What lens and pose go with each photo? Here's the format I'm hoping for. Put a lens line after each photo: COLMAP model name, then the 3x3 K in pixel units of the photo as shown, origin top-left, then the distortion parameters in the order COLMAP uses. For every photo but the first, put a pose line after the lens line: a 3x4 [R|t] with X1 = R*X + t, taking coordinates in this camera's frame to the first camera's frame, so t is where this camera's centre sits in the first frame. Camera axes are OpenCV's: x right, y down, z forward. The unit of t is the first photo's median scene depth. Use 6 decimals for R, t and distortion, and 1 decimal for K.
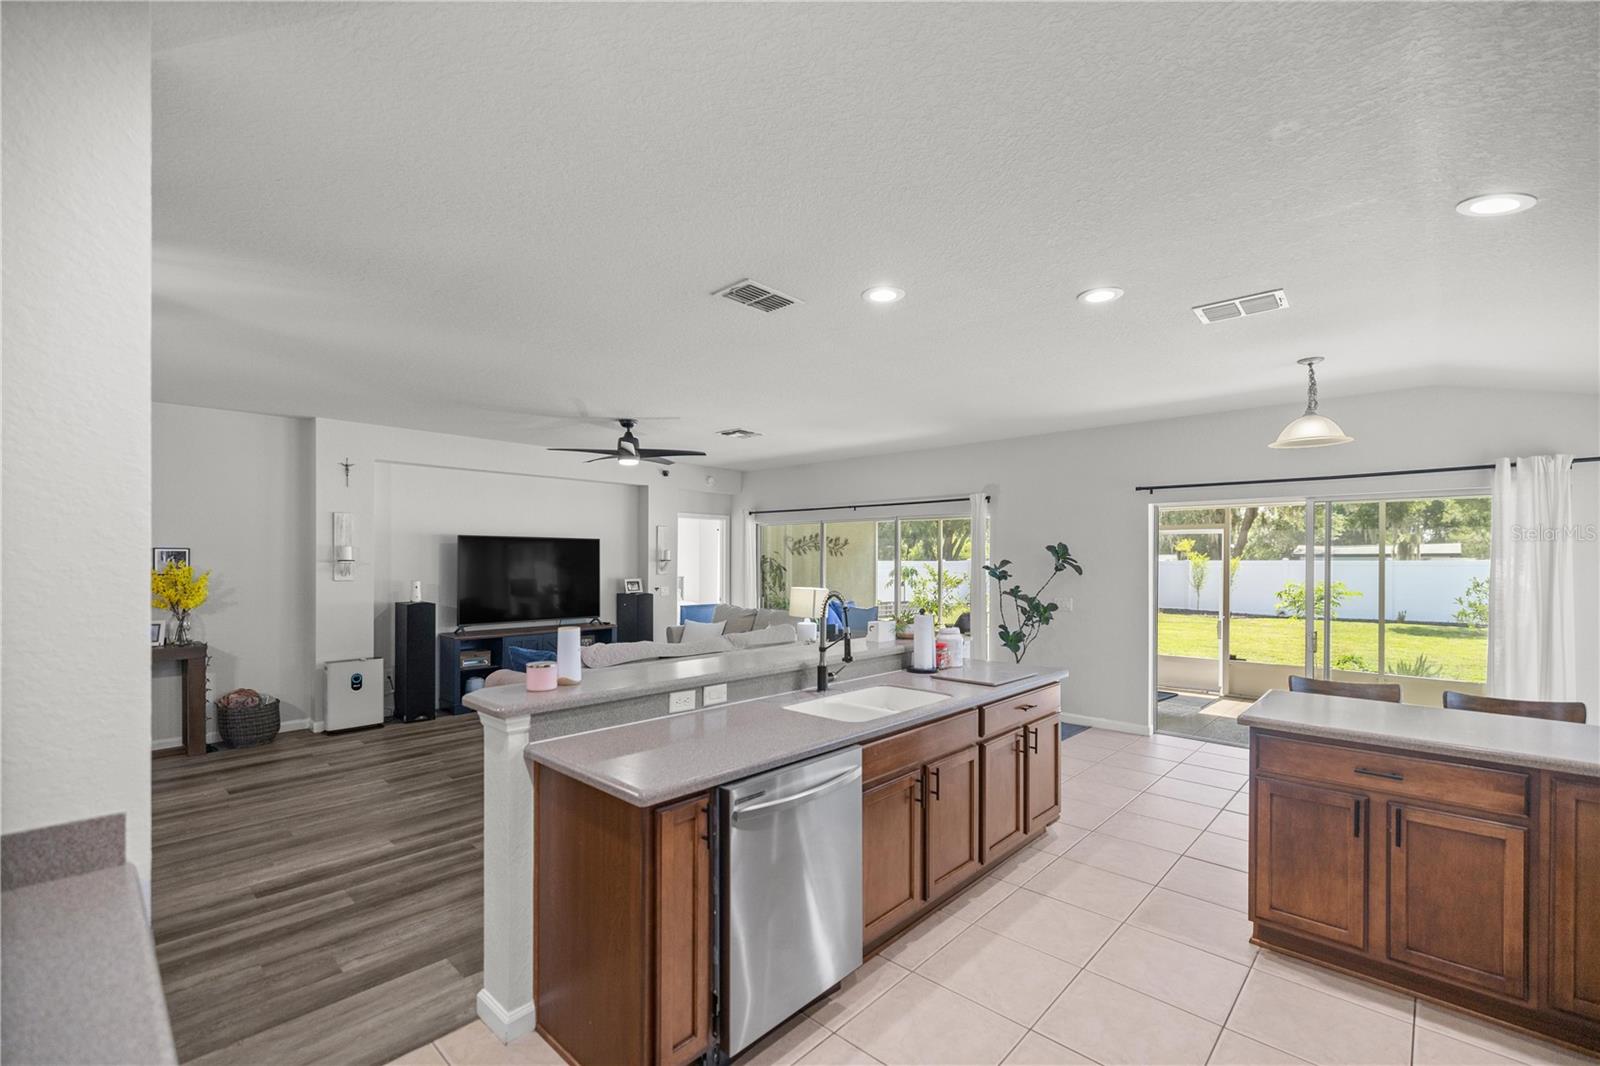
lens RADIAL K [[681.2, 0, 791.7], [0, 681.2, 560.5], [0, 0, 1]] dist [0.005496, 0.000474]
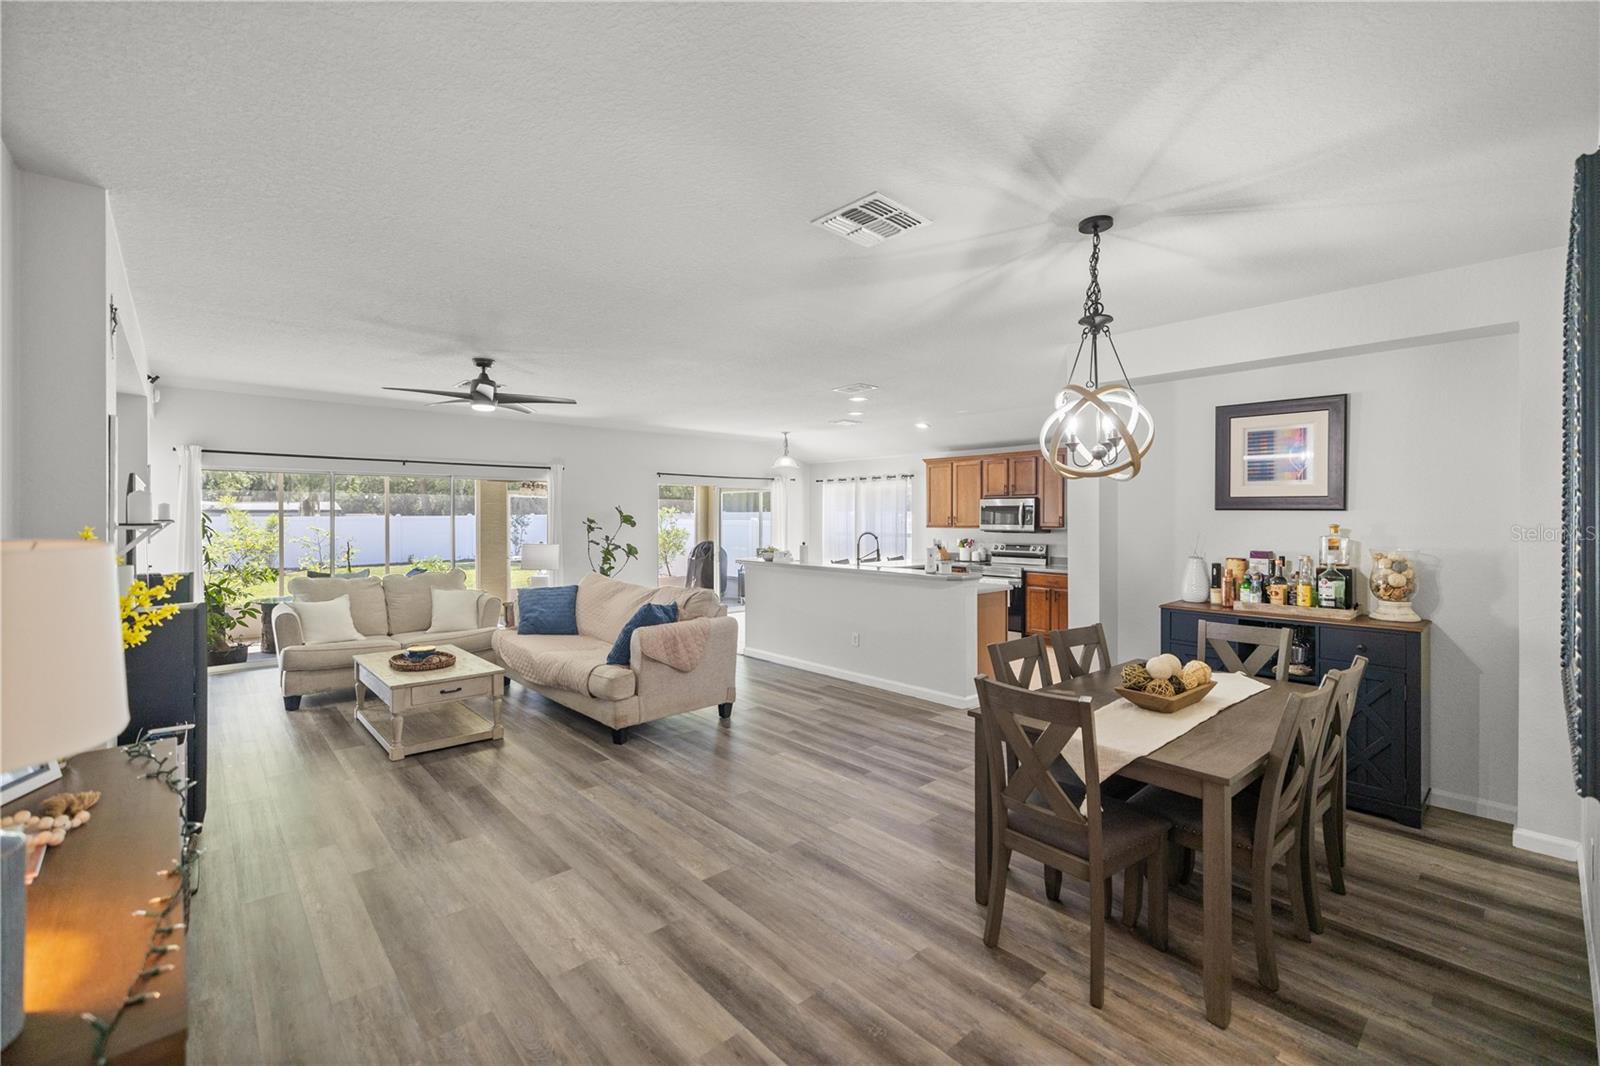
lens RADIAL K [[681.2, 0, 795.0], [0, 681.2, 524.4], [0, 0, 1]] dist [0.005496, 0.000474]
pose [[0.073241, -0.013822, 0.997218, -1.409058], [0.001283, 0.999904, 0.013765, -0.006973], [-0.997313, 0.000271, 0.073252, 0.697216]]
